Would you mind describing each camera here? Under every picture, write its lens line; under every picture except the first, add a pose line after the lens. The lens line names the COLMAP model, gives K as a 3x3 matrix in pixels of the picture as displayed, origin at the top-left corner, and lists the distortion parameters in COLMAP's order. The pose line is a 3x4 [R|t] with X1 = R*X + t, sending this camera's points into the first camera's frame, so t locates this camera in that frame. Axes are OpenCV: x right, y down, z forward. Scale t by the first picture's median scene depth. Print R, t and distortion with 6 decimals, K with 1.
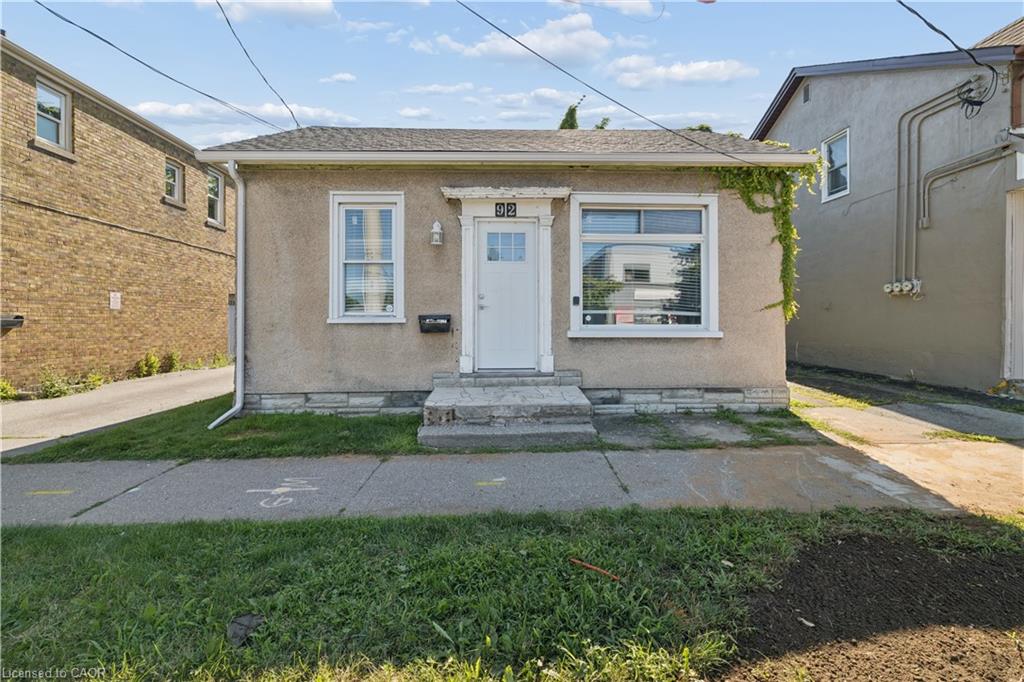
lens RADIAL K [[436.9, 0, 509.1], [0, 436.9, 288.2], [0, 0, 1]] dist [0.000126, 0.000139]
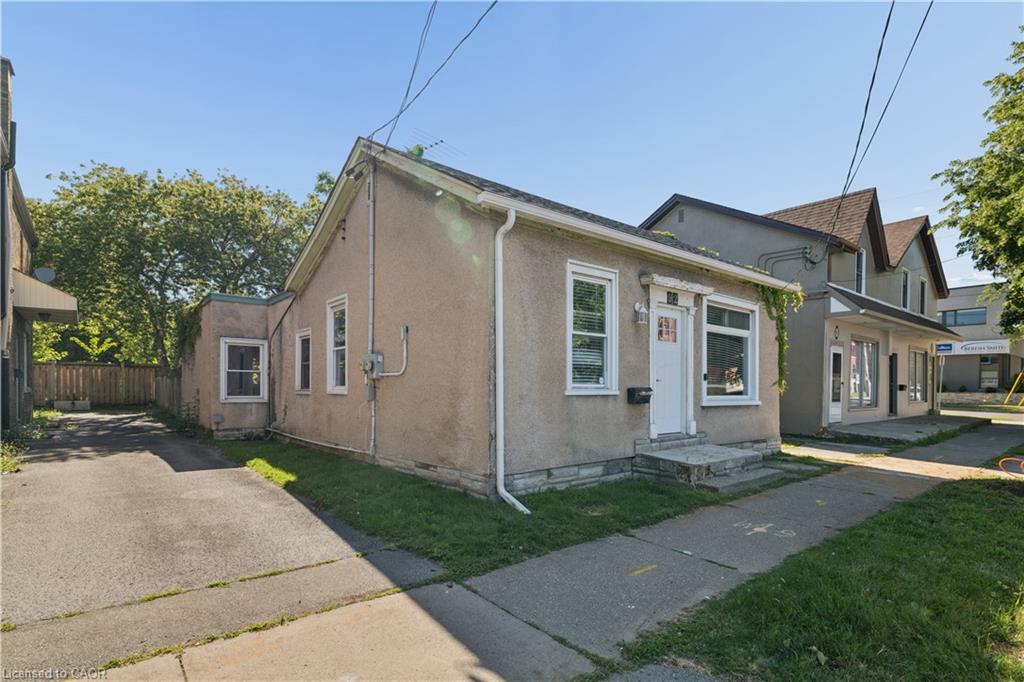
lens RADIAL K [[509.3, 0, 538.5], [0, 509.3, 354.2], [0, 0, 1]] dist [0.000271, -0.000002]
pose [[0.779669, 0.049305, 0.624247, -1.140170], [-0.055724, 0.998403, -0.009259, 0.002770], [-0.623707, -0.027567, 0.781172, 0.151686]]
